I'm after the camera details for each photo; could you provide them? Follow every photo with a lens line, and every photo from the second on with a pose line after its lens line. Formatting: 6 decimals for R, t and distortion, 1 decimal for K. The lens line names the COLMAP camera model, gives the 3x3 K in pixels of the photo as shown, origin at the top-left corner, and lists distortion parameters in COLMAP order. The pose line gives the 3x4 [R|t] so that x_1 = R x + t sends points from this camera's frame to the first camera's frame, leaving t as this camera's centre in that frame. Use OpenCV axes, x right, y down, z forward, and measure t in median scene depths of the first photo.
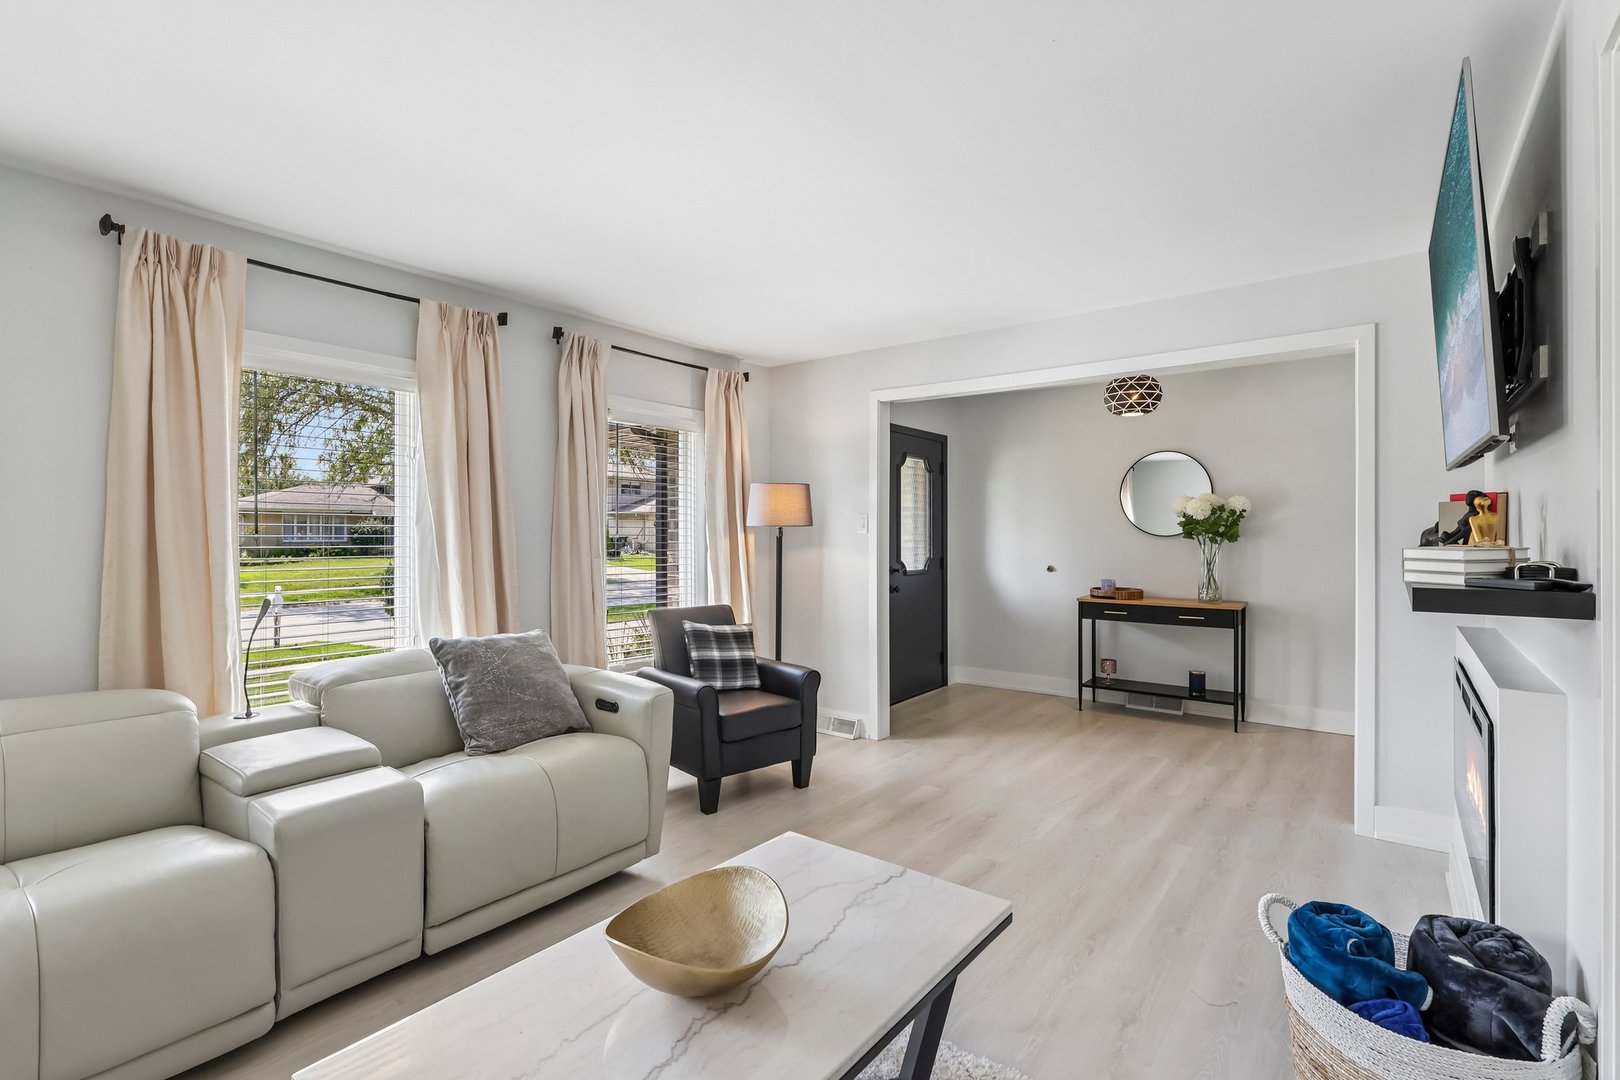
lens RADIAL K [[753.6, 0, 810.2], [0, 753.6, 533.5], [0, 0, 1]] dist [-0.003277, 0.000147]
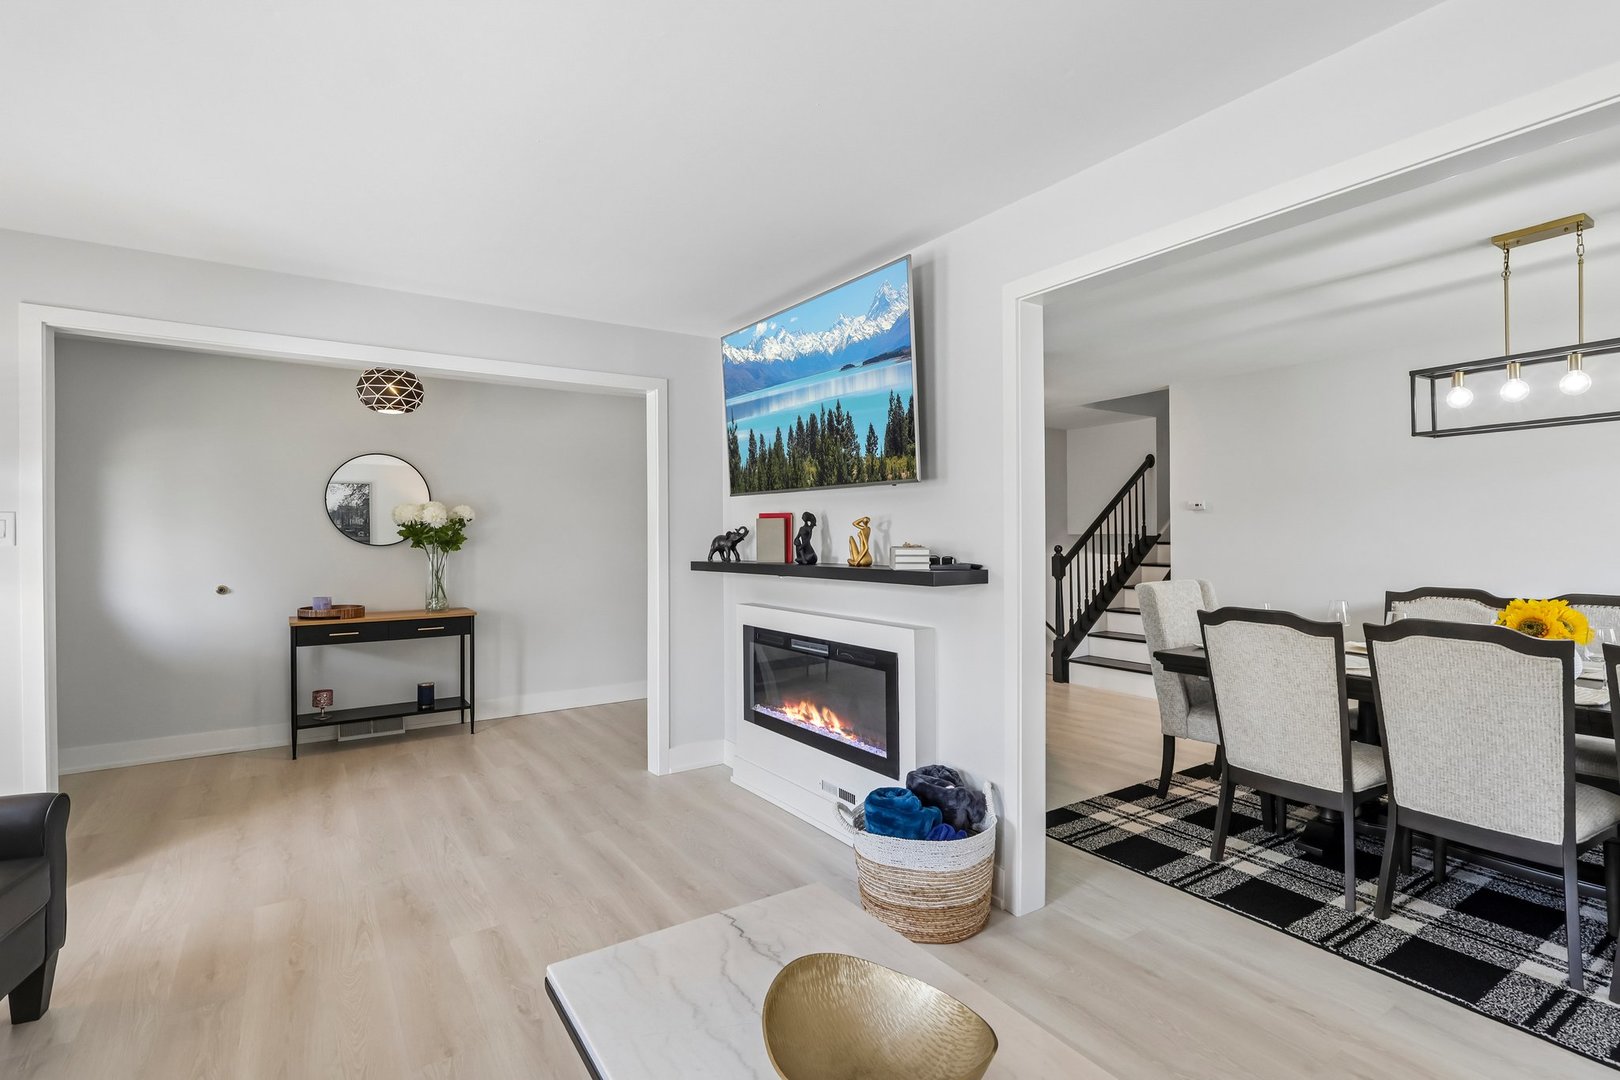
lens RADIAL K [[753.6, 0, 798.4], [0, 753.6, 540.5], [0, 0, 1]] dist [-0.003277, 0.000147]
pose [[0.315863, -0.006213, 0.948785, -0.265238], [0.008864, 0.999954, 0.003597, -0.001750], [-0.948764, 0.007274, 0.315903, 0.235808]]
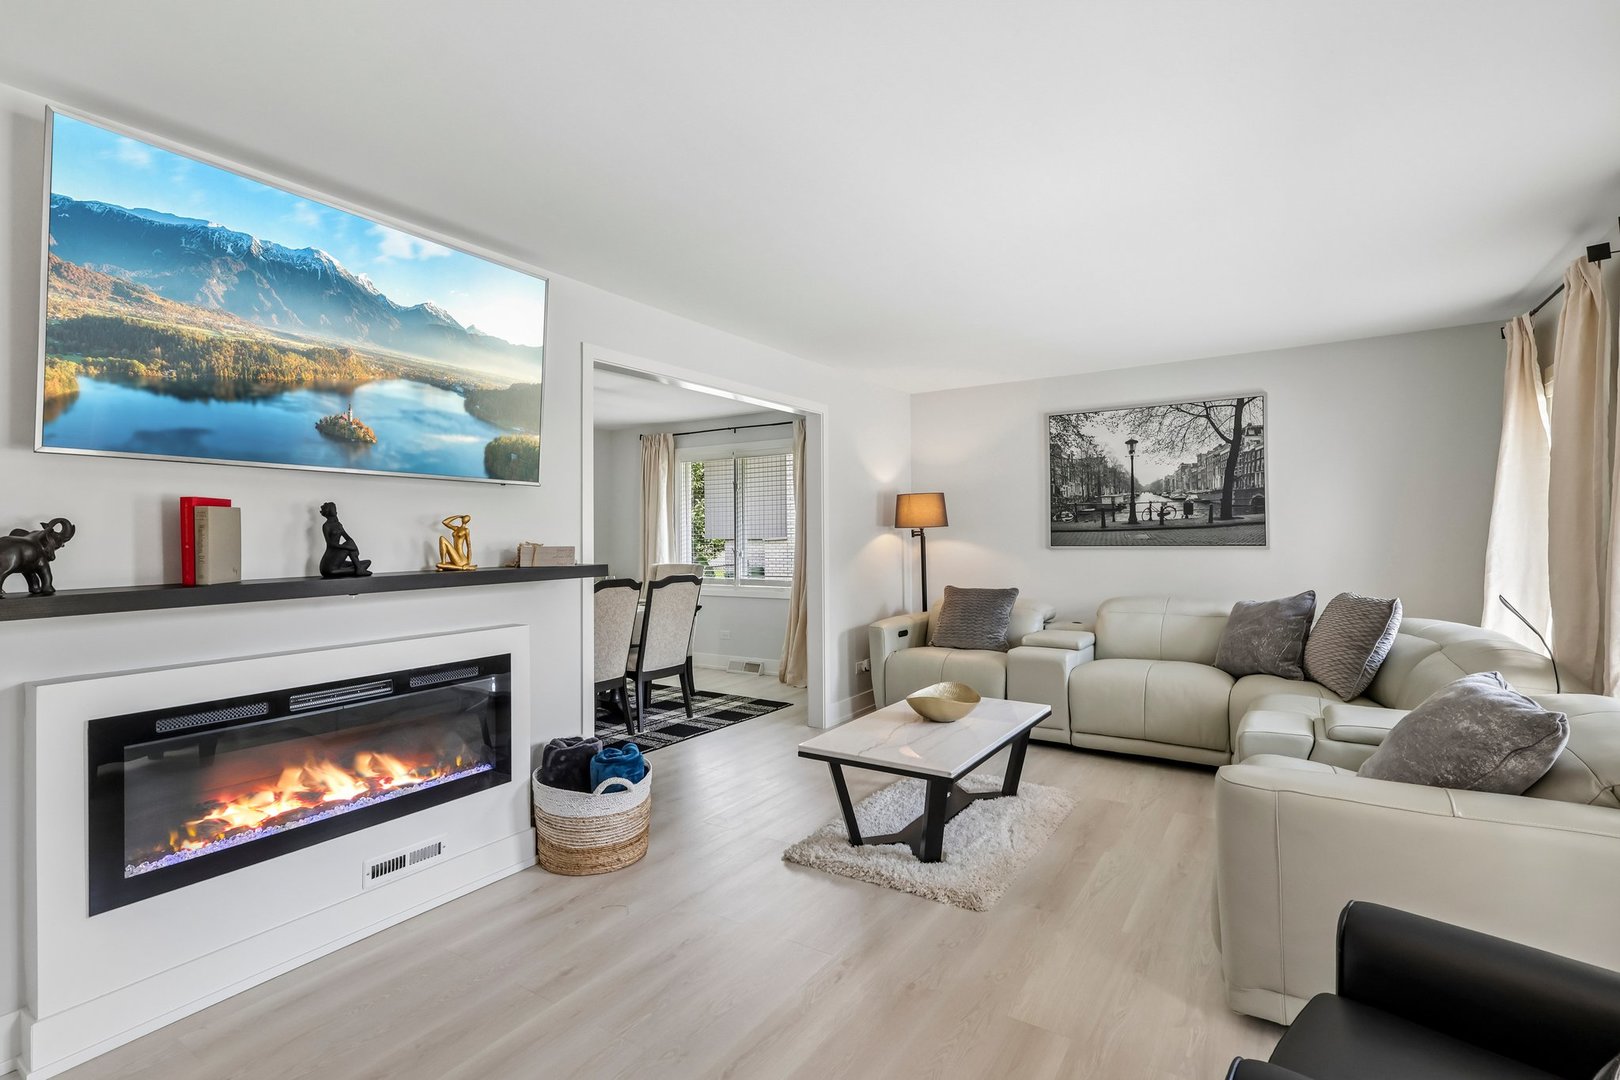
lens RADIAL K [[753.6, 0, 801.7], [0, 753.6, 534.2], [0, 0, 1]] dist [-0.003277, 0.000147]
pose [[-0.997371, 0.005307, -0.072265, 0.125600], [0.004881, 0.999970, 0.006066, -0.006936], [0.072295, 0.005697, -0.997367, 0.941962]]
